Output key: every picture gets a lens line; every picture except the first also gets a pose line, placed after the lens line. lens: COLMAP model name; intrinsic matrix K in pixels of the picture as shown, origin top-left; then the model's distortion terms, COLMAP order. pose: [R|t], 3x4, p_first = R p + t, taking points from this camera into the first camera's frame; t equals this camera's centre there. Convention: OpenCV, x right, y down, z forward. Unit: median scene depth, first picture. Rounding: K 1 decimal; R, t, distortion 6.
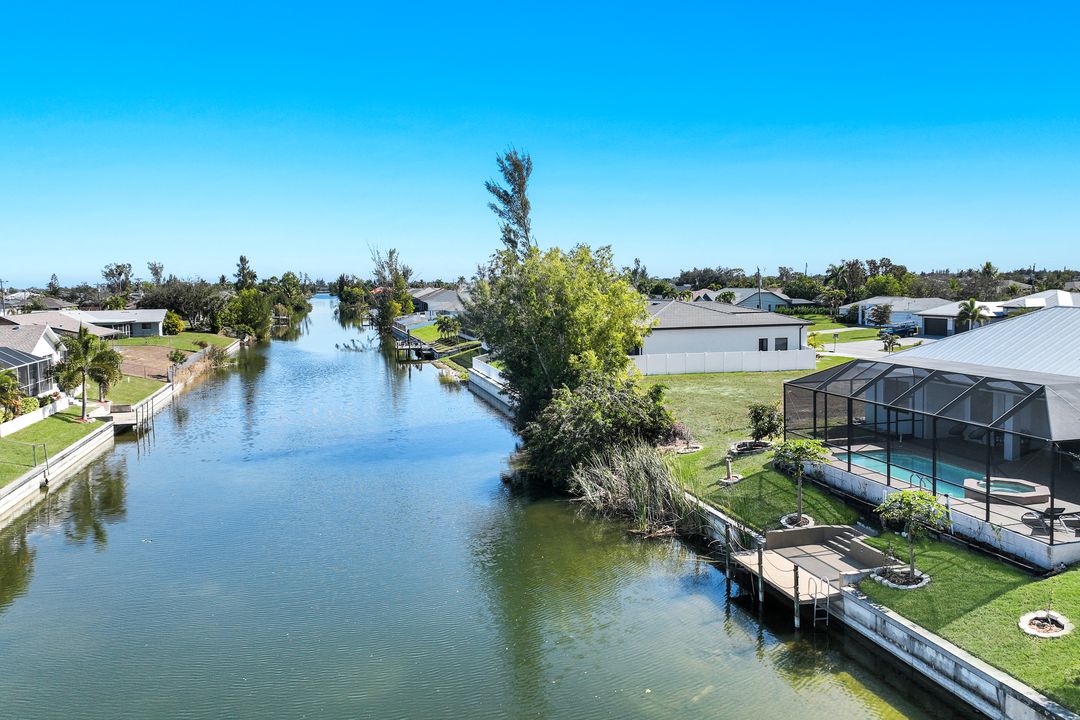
lens RADIAL K [[805.7, 0, 542.8], [0, 805.7, 282.5], [0, 0, 1]] dist [-0.004054, 0.009820]
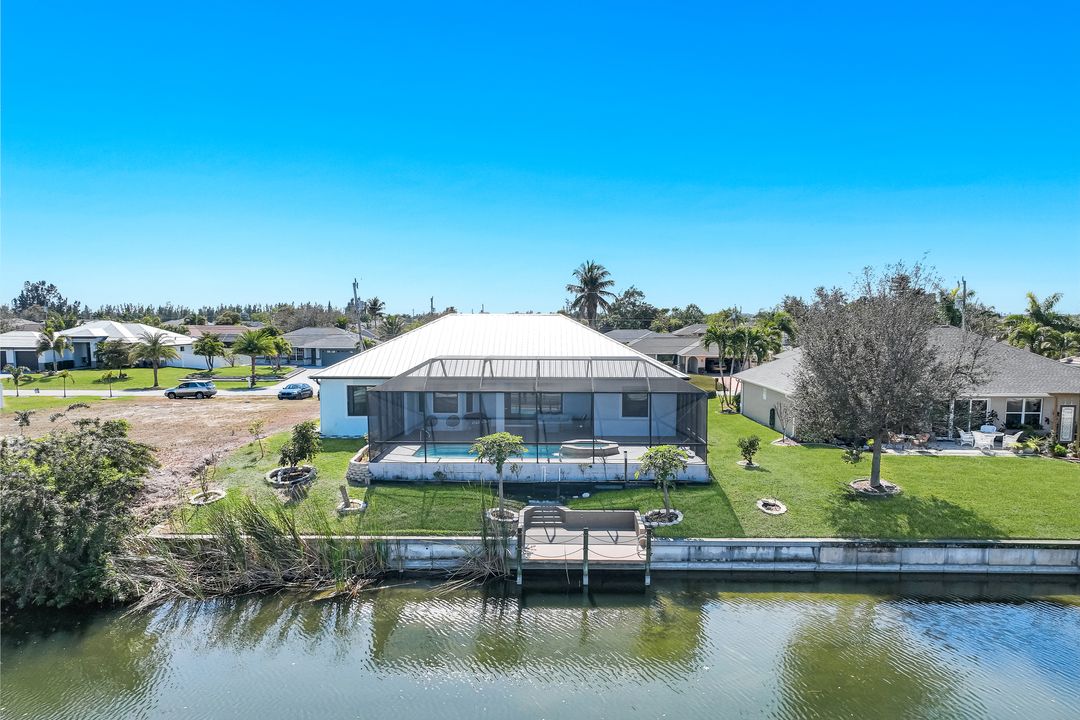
lens RADIAL K [[769.6, 0, 540.0], [0, 769.6, 360.0], [0, 0, 1]] dist [0.008272, 0.007360]
pose [[0.267535, -0.031128, 0.963045, -0.588831], [-0.006158, 0.999402, 0.034013, 0.073729], [-0.963528, -0.015030, 0.267184, 0.713808]]
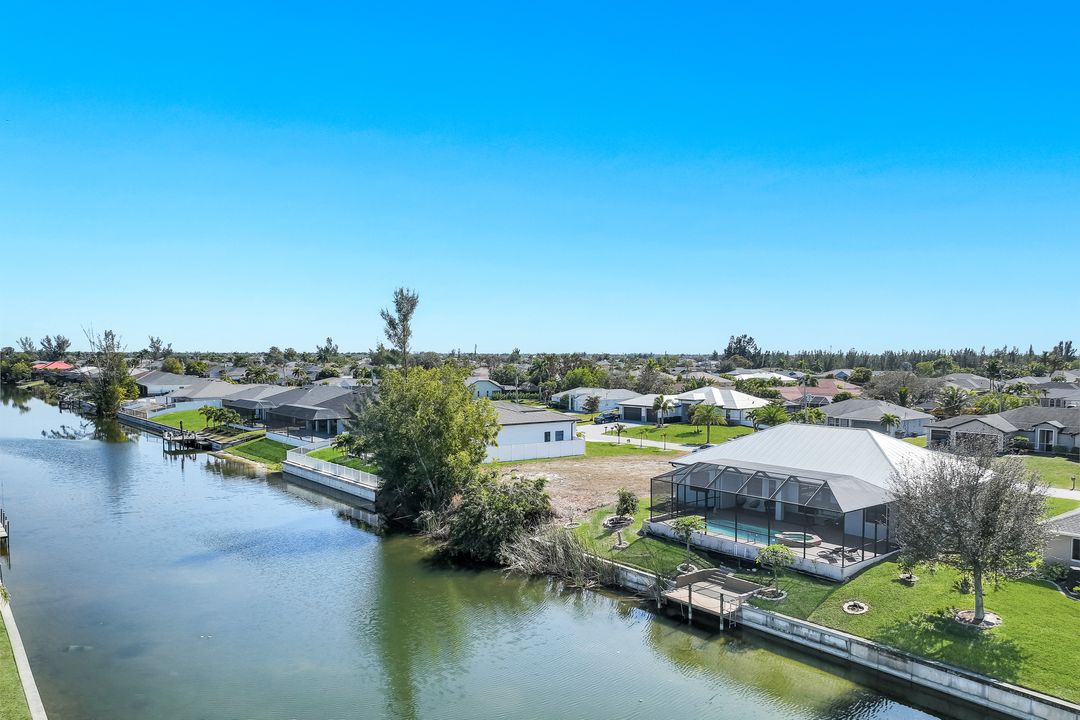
lens RADIAL K [[769.6, 0, 540.0], [0, 769.6, 360.0], [0, 0, 1]] dist [0.008272, 0.007360]
pose [[0.912350, 0.020246, 0.408910, -0.584228], [-0.022578, 0.999745, 0.000876, -0.110264], [-0.408788, -0.010031, 0.912574, -0.264768]]
